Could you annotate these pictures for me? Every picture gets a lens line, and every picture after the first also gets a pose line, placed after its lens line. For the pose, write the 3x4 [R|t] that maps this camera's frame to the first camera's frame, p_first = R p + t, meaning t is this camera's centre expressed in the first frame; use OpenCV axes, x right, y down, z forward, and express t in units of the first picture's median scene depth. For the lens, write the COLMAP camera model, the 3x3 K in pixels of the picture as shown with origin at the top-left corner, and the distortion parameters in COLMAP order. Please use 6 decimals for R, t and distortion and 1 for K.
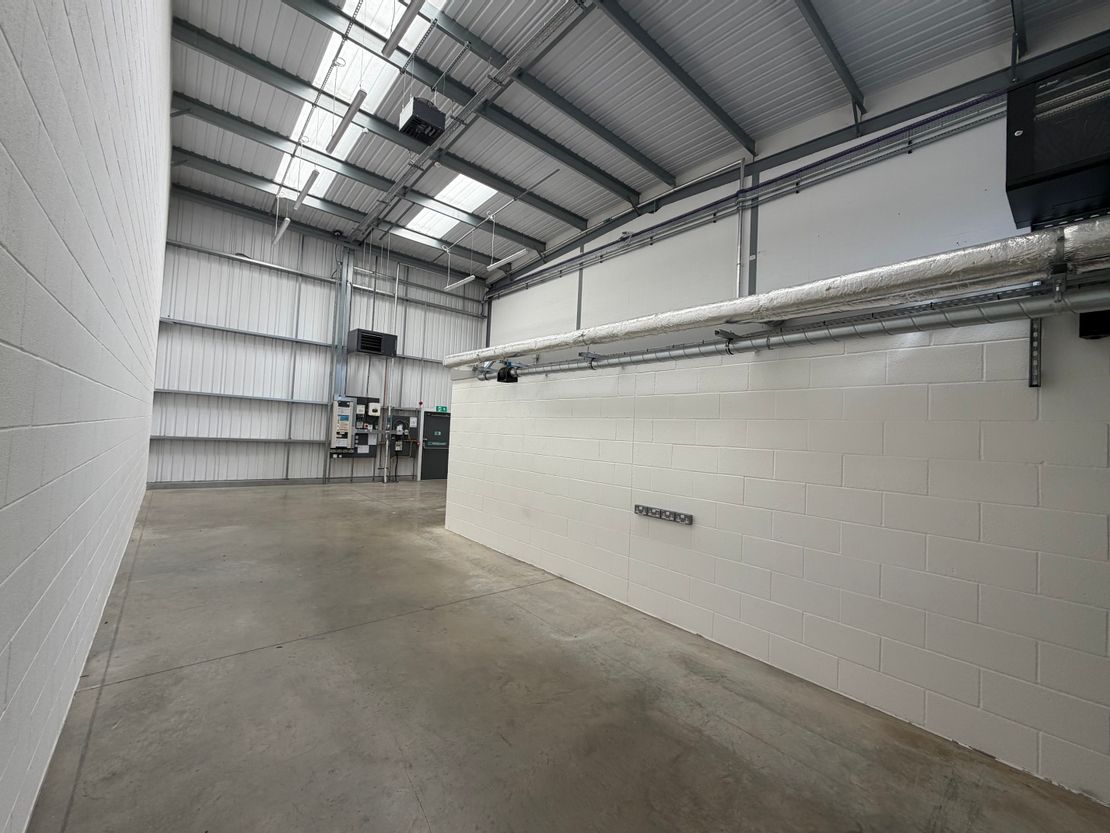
lens RADIAL K [[444.2, 0, 555.5], [0, 444.2, 414.4], [0, 0, 1]] dist [0.000495, -0.000107]
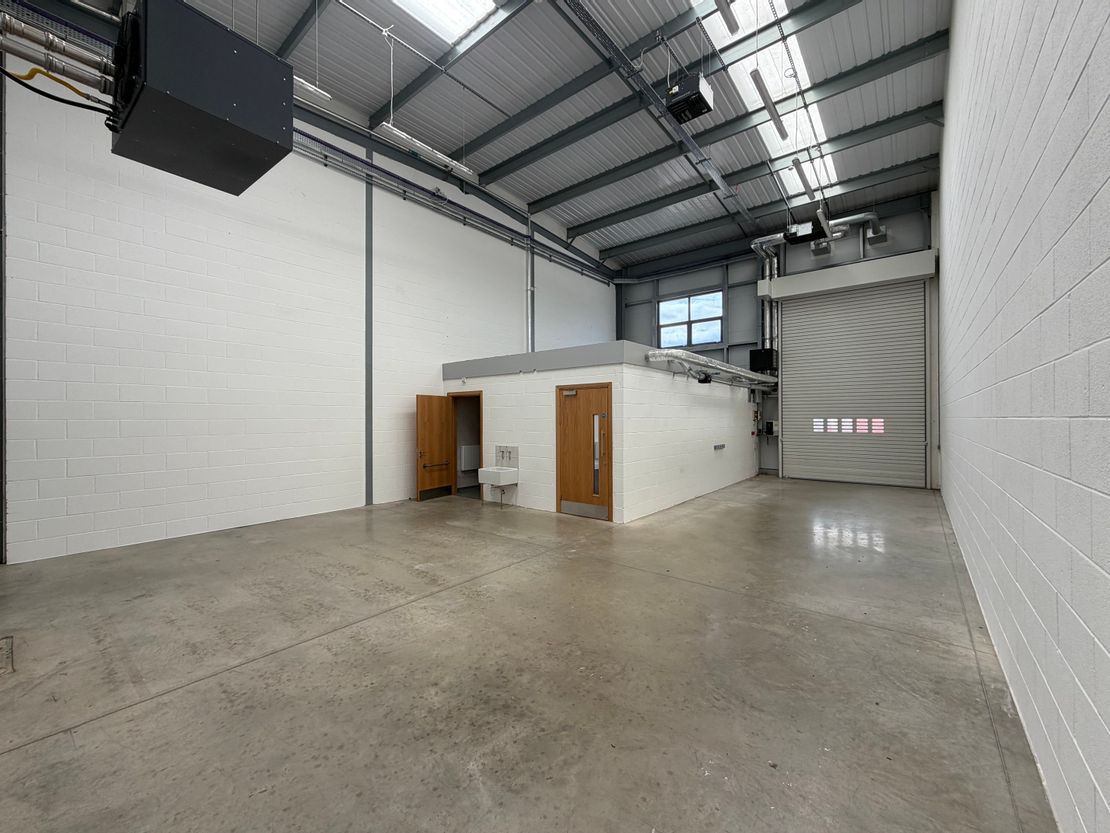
lens RADIAL K [[444.2, 0, 553.4], [0, 444.2, 418.1], [0, 0, 1]] dist [0.000495, -0.000107]
pose [[-0.180697, -0.050028, 0.982266, -0.966964], [-0.044872, 0.998085, 0.042579, 0.000681], [-0.982515, -0.036383, -0.182595, 1.136524]]
